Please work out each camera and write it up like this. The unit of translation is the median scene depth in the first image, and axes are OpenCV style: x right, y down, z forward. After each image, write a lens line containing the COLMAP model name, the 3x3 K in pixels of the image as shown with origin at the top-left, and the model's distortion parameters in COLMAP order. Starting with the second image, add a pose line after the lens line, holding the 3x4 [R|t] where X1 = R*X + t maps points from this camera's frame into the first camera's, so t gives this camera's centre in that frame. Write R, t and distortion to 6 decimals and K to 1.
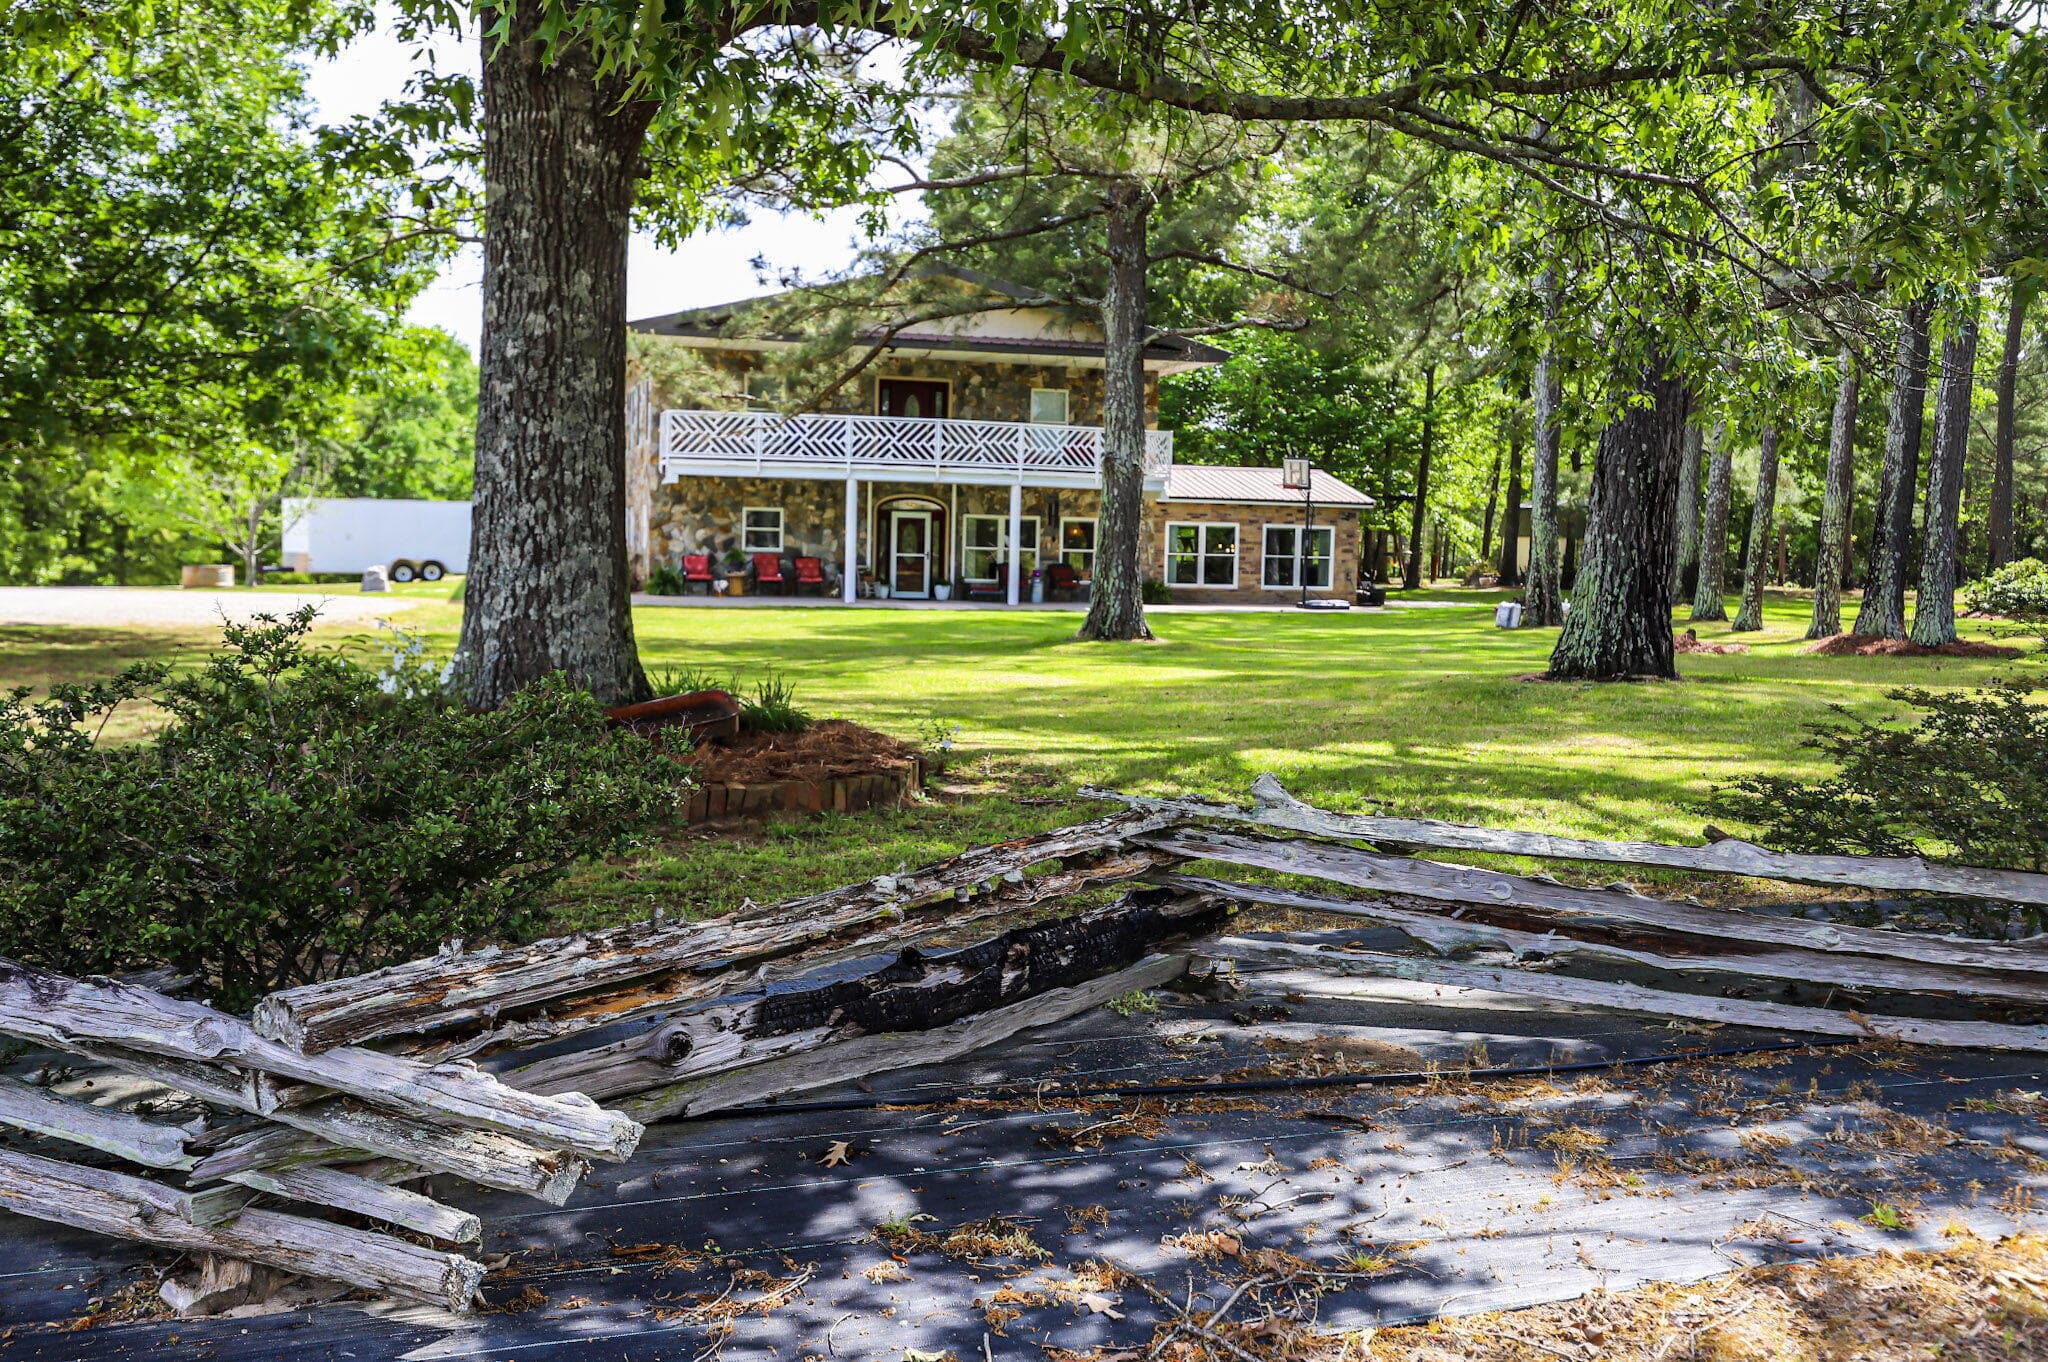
lens RADIAL K [[1929.2, 0, 1024.0], [0, 1929.2, 681.0], [0, 0, 1]] dist [0.055656, 0.000396]
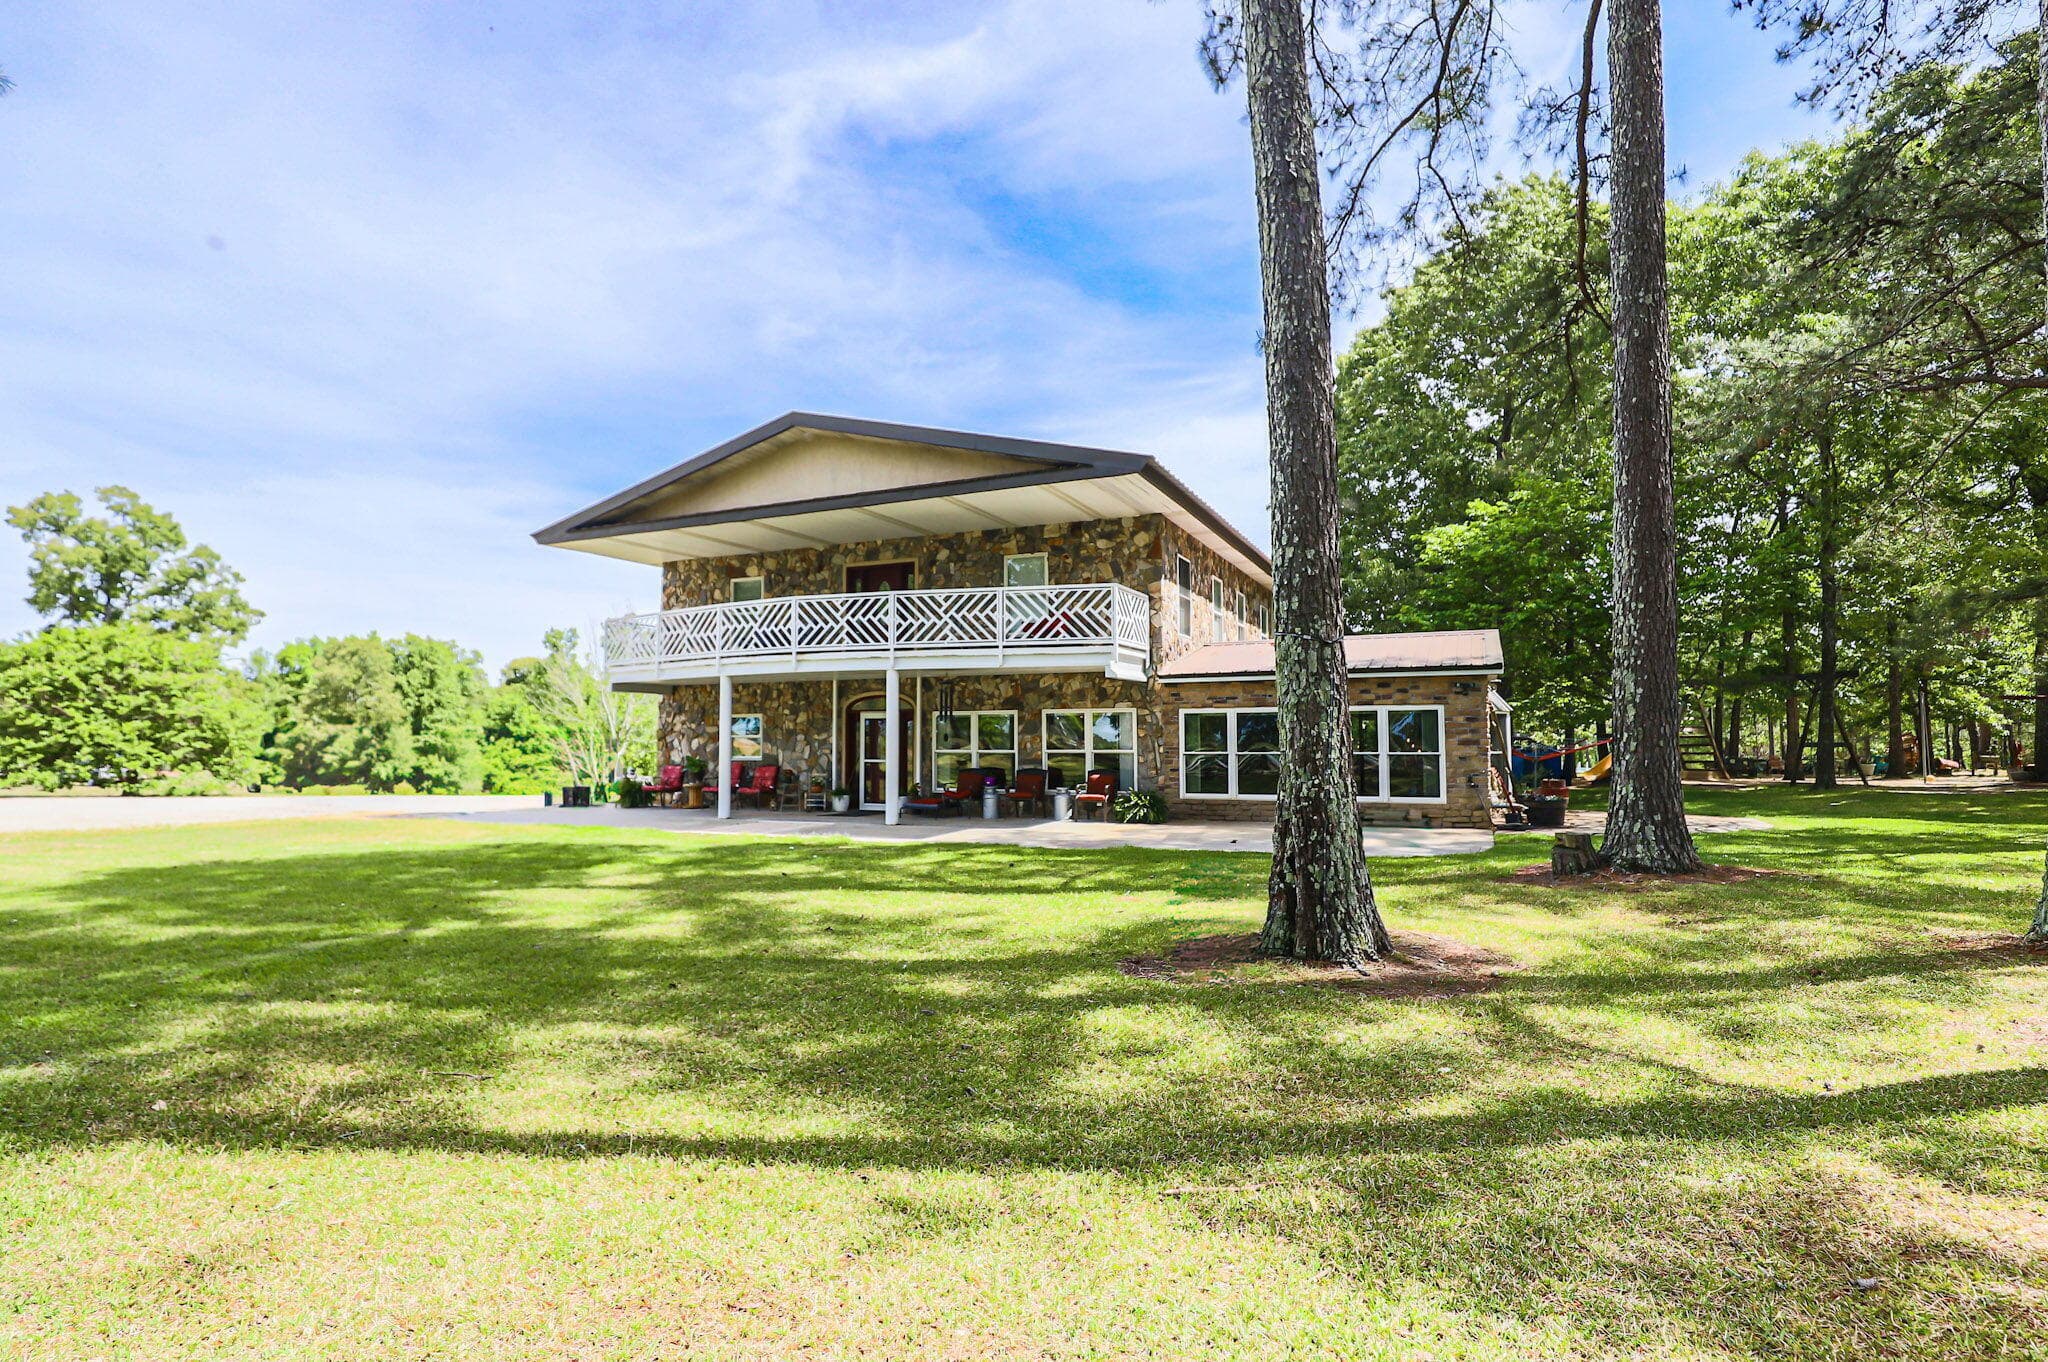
lens RADIAL K [[1014.1, 0, 1024.0], [0, 1014.1, 681.0], [0, 0, 1]] dist [-0.027805, -0.000429]
pose [[0.773111, -0.066262, -0.630800, 0.287701], [-0.024338, 0.990697, -0.133895, -0.042046], [0.633804, 0.118868, 0.764306, 0.698943]]
